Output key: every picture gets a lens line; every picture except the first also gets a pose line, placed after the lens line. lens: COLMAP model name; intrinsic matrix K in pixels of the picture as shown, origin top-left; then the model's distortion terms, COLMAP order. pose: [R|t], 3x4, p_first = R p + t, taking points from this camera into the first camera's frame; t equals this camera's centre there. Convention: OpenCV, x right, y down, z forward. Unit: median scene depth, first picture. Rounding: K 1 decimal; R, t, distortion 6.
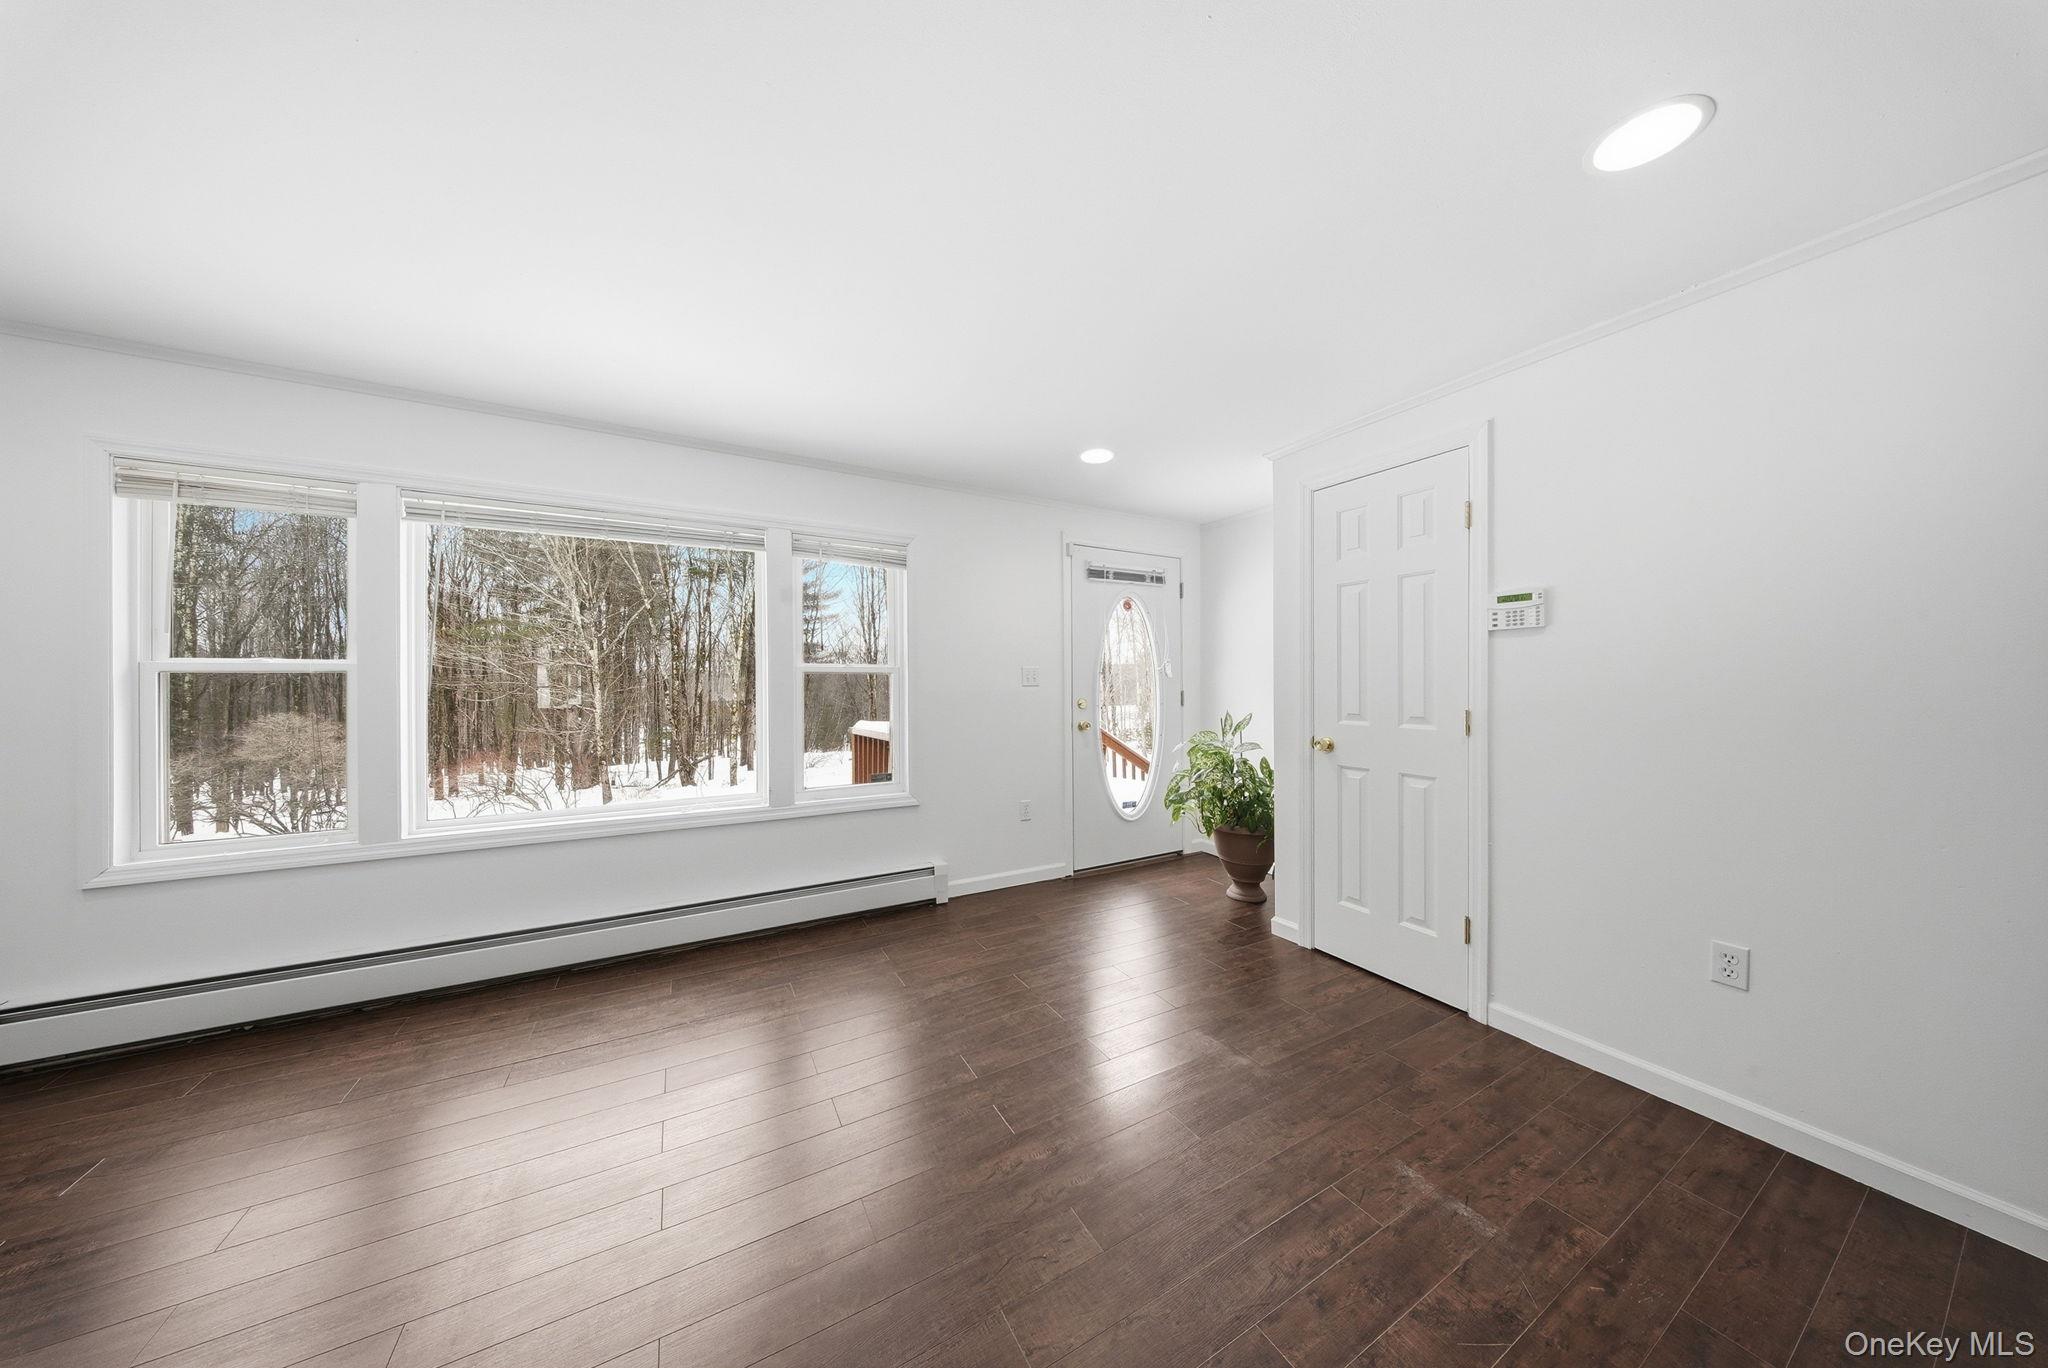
lens RADIAL K [[605.5, 0, 1018.7], [0, 605.5, 684.6], [0, 0, 1]] dist [0.011127, -0.004253]
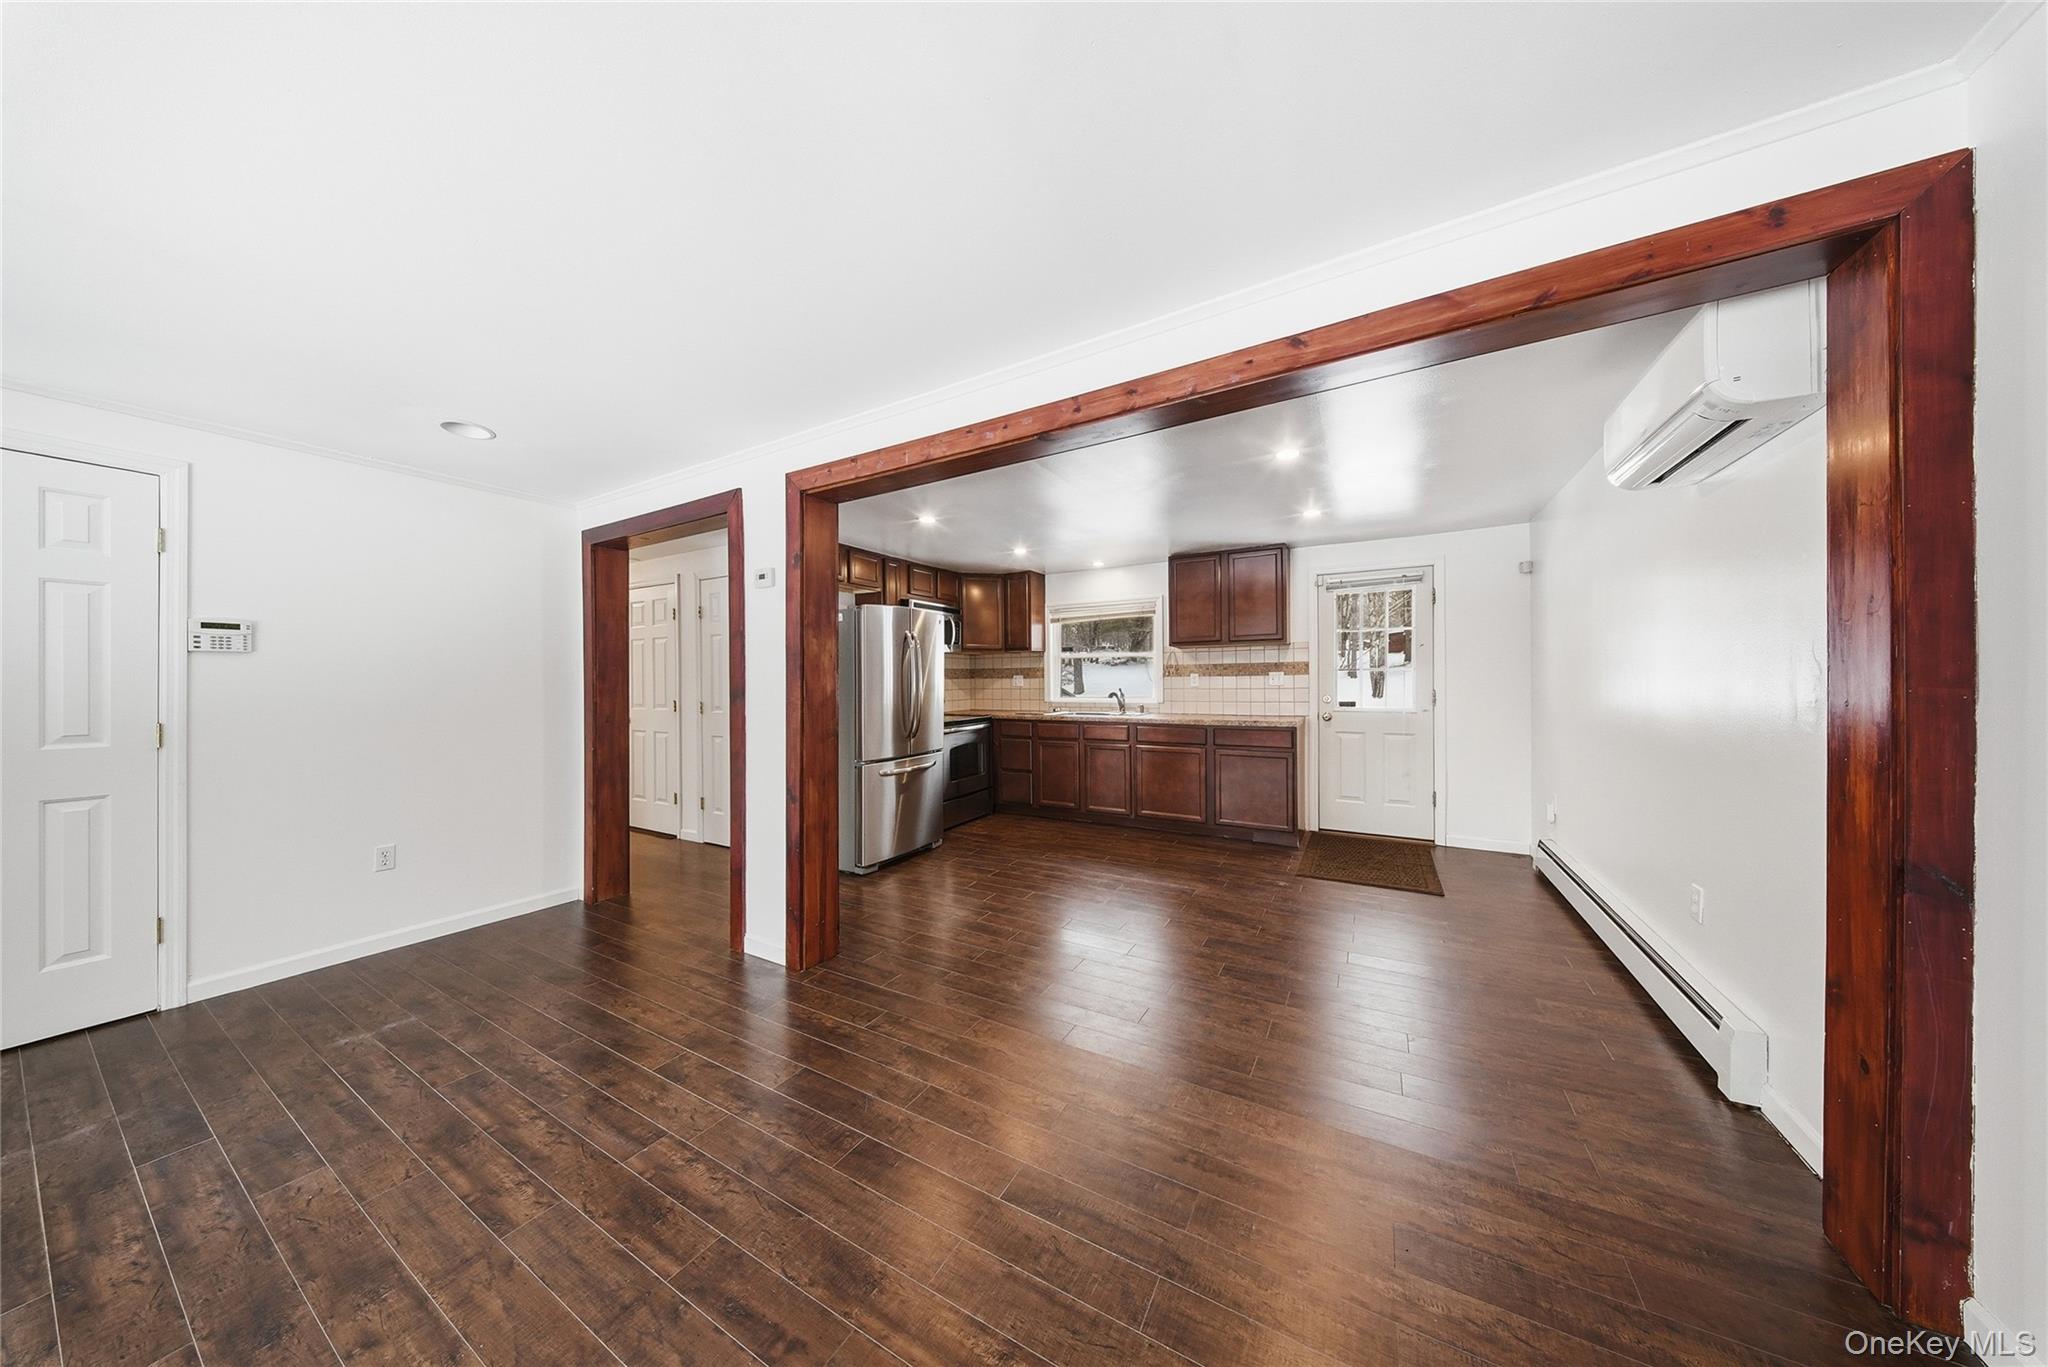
lens RADIAL K [[612.8, 0, 1018.7], [0, 612.8, 675.5], [0, 0, 1]] dist [-0.001035, -0.000132]
pose [[-0.512001, 0.021483, 0.858716, -0.717844], [0.010086, 0.999769, -0.018999, -0.004836], [-0.858926, -0.001067, -0.512099, 0.194213]]
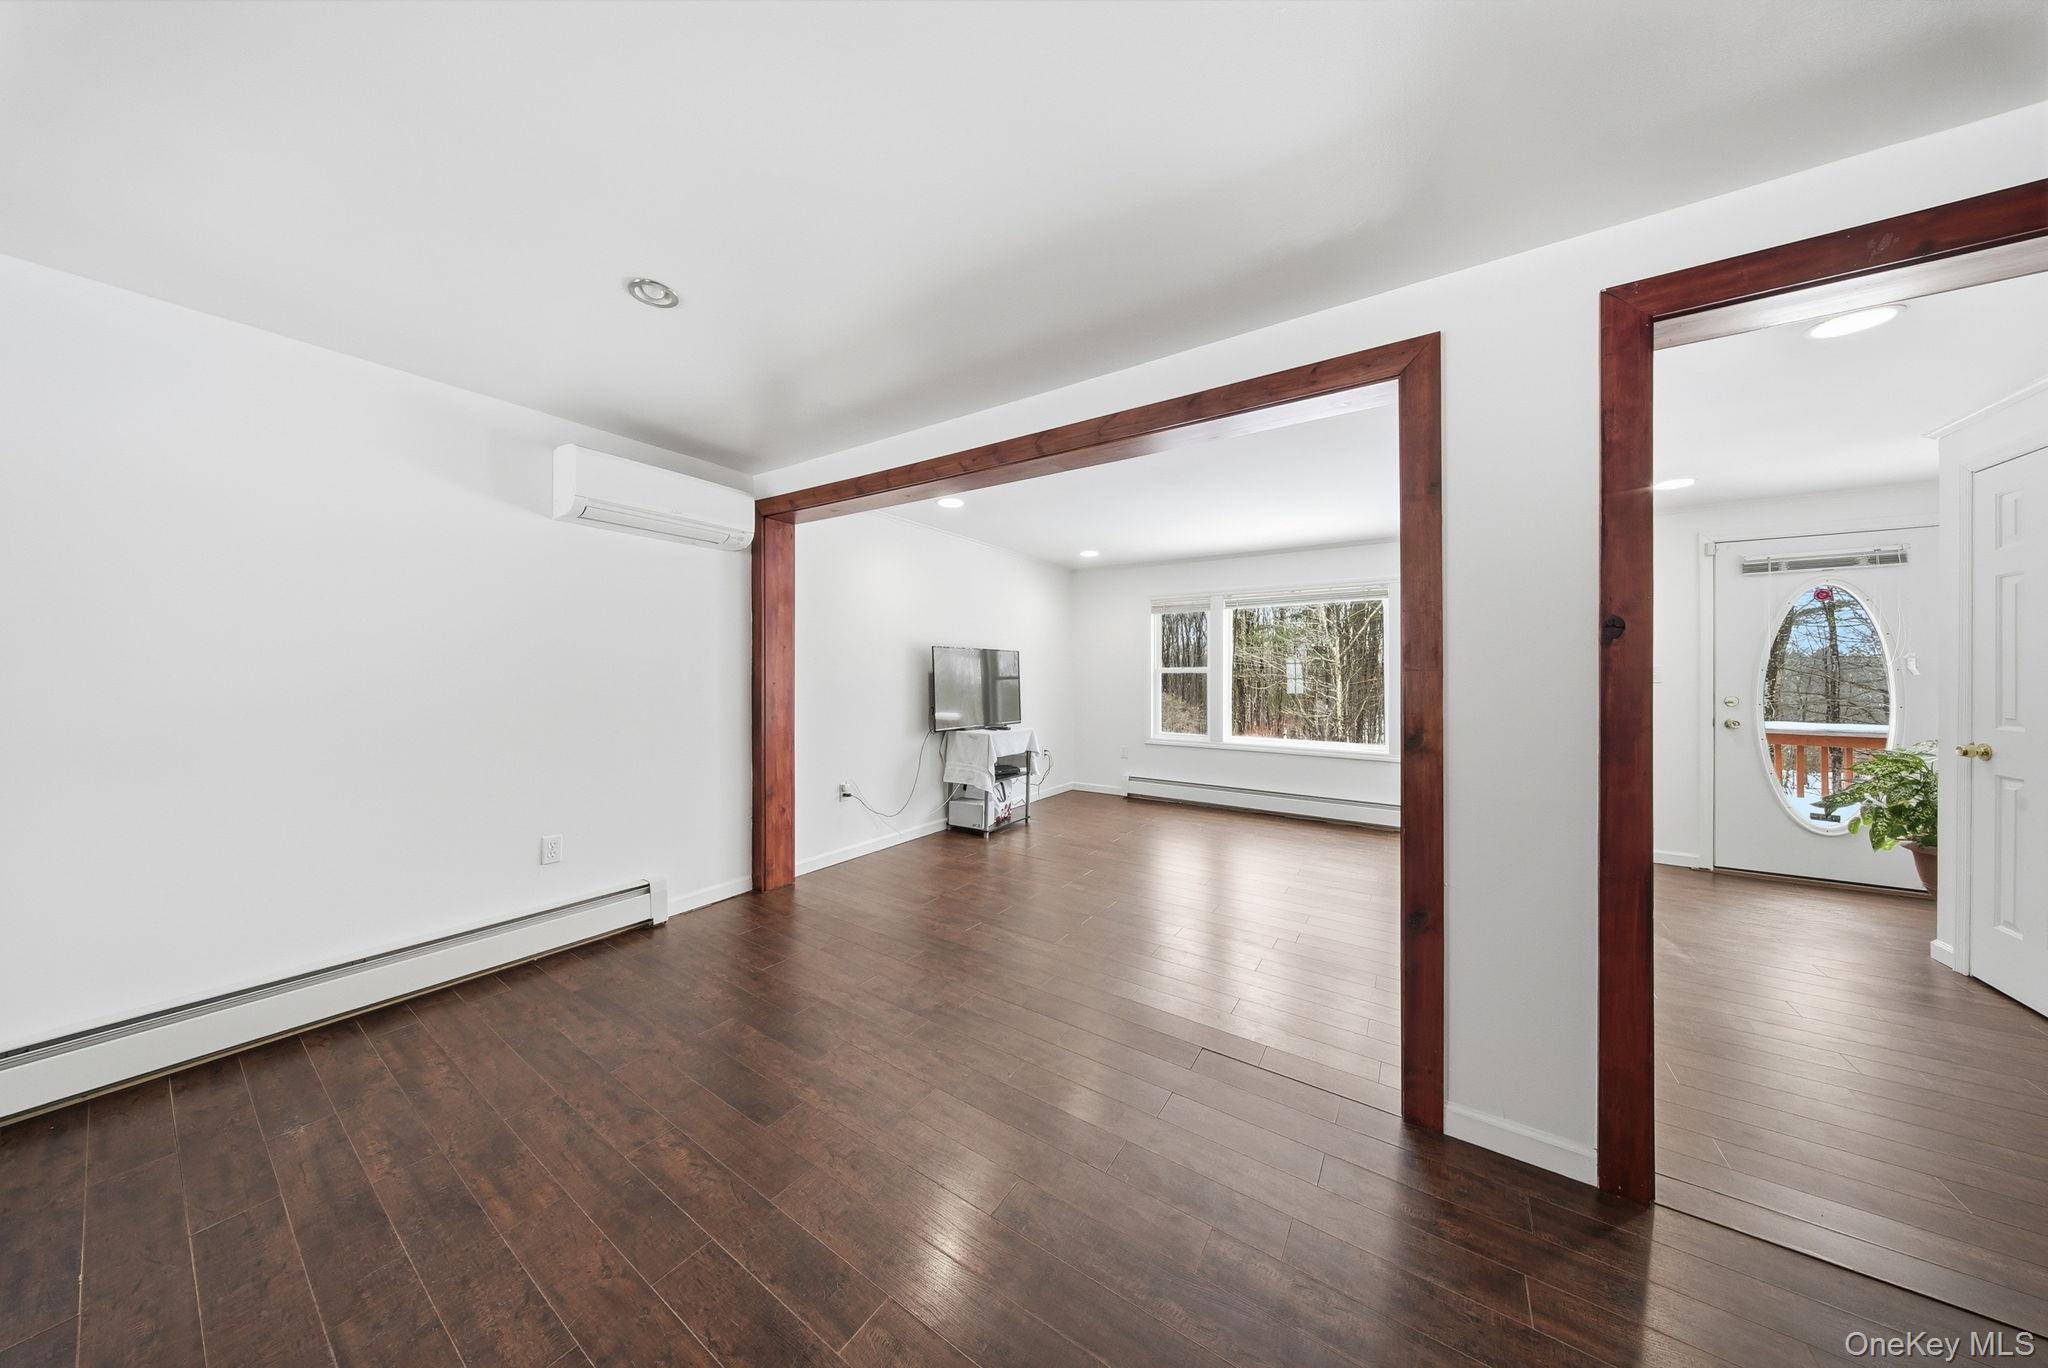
lens RADIAL K [[612.8, 0, 1018.7], [0, 612.8, 676.0], [0, 0, 1]] dist [-0.001035, -0.000132]
pose [[0.453997, 0.006321, -0.890981, 0.610254], [-0.007389, 0.999967, 0.003329, -0.006020], [0.890973, 0.005072, 0.454029, -0.645126]]
